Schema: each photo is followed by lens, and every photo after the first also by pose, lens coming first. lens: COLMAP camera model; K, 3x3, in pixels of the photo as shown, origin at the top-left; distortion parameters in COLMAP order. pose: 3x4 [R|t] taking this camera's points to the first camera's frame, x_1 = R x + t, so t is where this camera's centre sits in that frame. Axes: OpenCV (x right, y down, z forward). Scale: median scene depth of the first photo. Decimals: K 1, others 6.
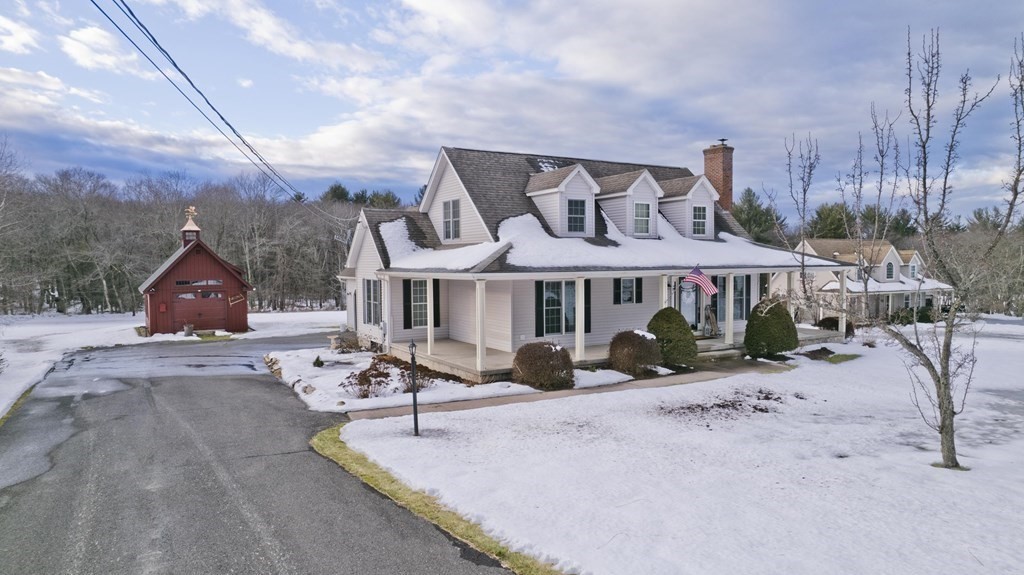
lens RADIAL K [[654.0, 0, 506.6], [0, 654.0, 290.3], [0, 0, 1]] dist [-0.071017, 0.054093]
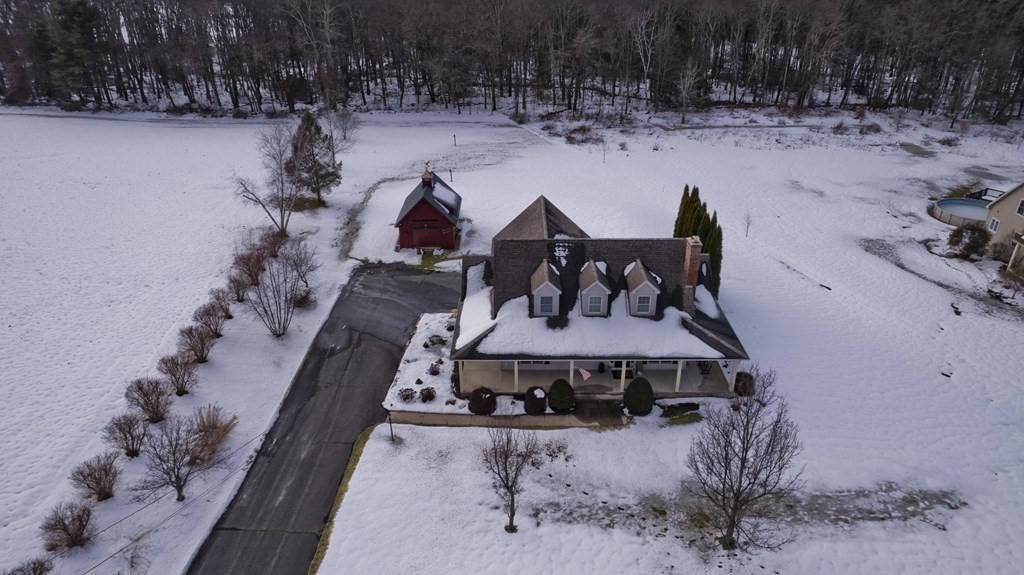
lens RADIAL K [[654.0, 0, 506.6], [0, 654.0, 290.3], [0, 0, 1]] dist [-0.071017, 0.054093]
pose [[0.858971, 0.229175, -0.457873, 0.953450], [-0.015513, 0.905479, 0.424108, -1.049575], [0.511789, -0.357194, 0.781335, -0.497361]]
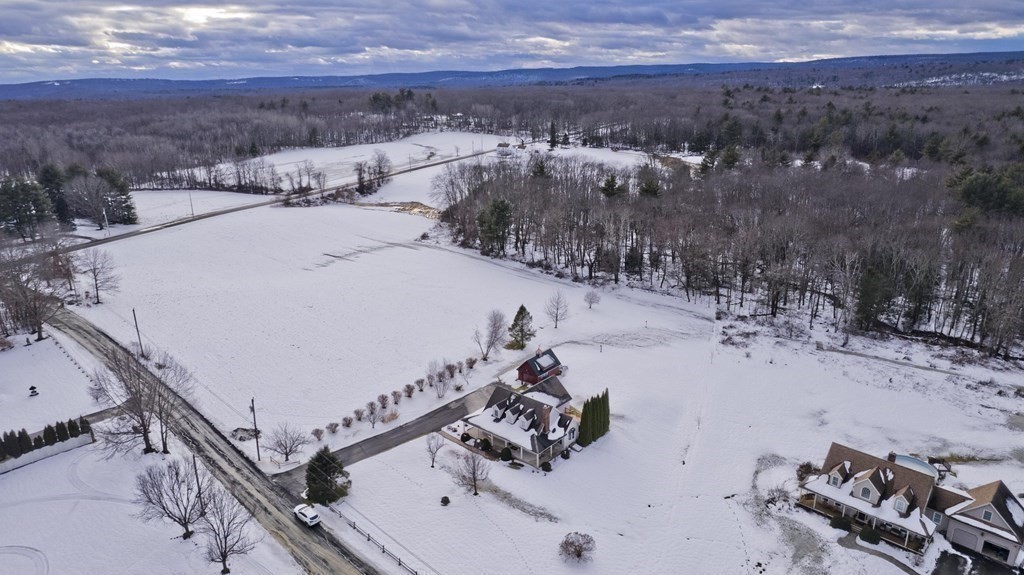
lens RADIAL K [[654.0, 0, 506.6], [0, 654.0, 290.3], [0, 0, 1]] dist [-0.071017, 0.054093]
pose [[0.331422, 0.285796, -0.899155, 5.004235], [-0.030624, 0.955774, 0.292504, -2.846804], [0.942985, -0.069407, 0.325517, -0.539925]]
